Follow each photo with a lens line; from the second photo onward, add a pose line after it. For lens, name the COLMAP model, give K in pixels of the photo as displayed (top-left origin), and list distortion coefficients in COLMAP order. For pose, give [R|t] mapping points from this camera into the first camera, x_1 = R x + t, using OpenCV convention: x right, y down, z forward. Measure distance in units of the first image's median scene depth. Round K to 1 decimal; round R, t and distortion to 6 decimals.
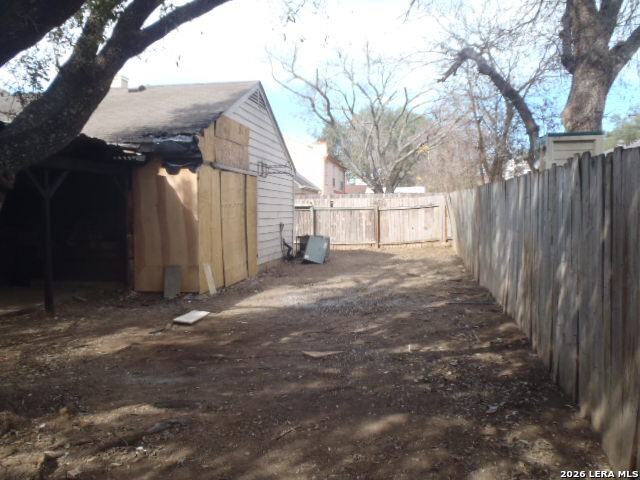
lens RADIAL K [[540.7, 0, 318.0], [0, 540.7, 237.4], [0, 0, 1]] dist [-0.055855, 0.034387]
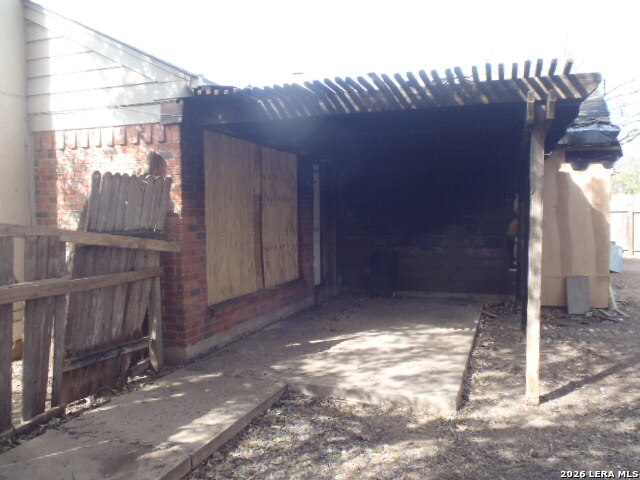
lens RADIAL K [[540.7, 0, 318.0], [0, 540.7, 237.4], [0, 0, 1]] dist [-0.055855, 0.034387]
pose [[0.988580, 0.002660, -0.150673, -0.562461], [-0.004011, 0.999954, -0.008658, -0.001019], [0.150643, 0.009163, 0.988546, 0.096048]]
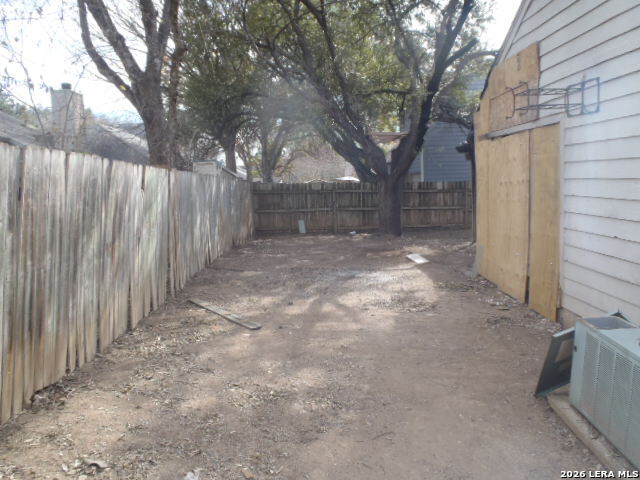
lens RADIAL K [[540.7, 0, 318.0], [0, 540.7, 237.4], [0, 0, 1]] dist [-0.055855, 0.034387]
pose [[-0.980923, 0.052204, -0.187254, 0.254524], [0.023419, 0.987986, 0.152756, -0.118889], [0.192979, 0.145457, -0.970362, 1.902399]]
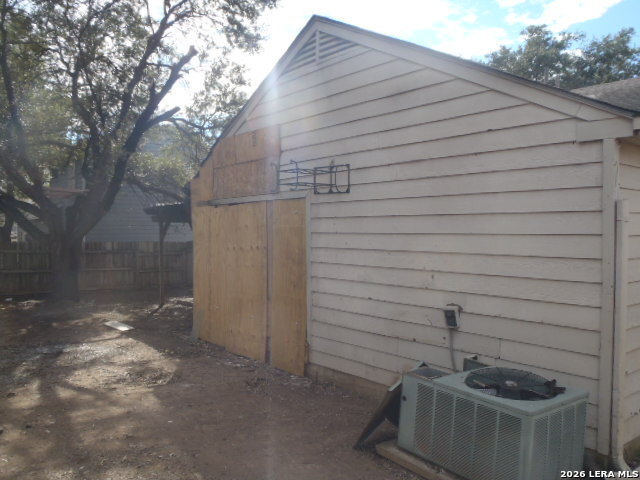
lens RADIAL K [[540.7, 0, 318.0], [0, 540.7, 237.4], [0, 0, 1]] dist [-0.055855, 0.034387]
pose [[-0.661794, 0.008054, -0.749642, 0.378911], [-0.033897, 0.998598, 0.040653, -0.126837], [0.748919, 0.052315, -0.660594, 1.821192]]
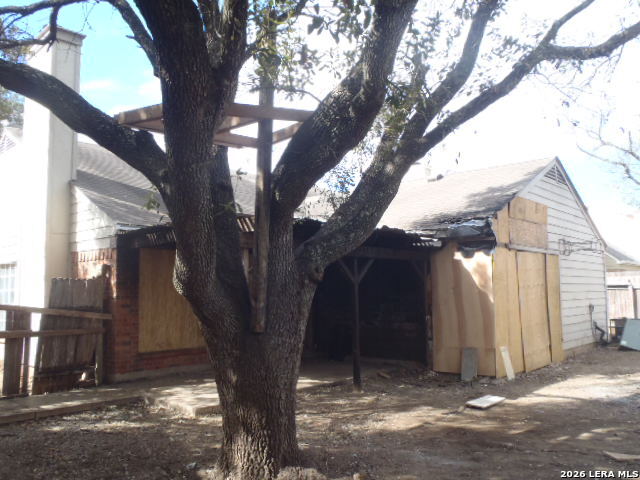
lens RADIAL K [[540.7, 0, 318.0], [0, 540.7, 237.4], [0, 0, 1]] dist [-0.055855, 0.034387]
pose [[0.850455, -0.062488, -0.522324, 0.027748], [-0.014667, 0.989717, -0.142285, -0.004771], [0.525844, 0.128668, 0.840793, -0.022689]]
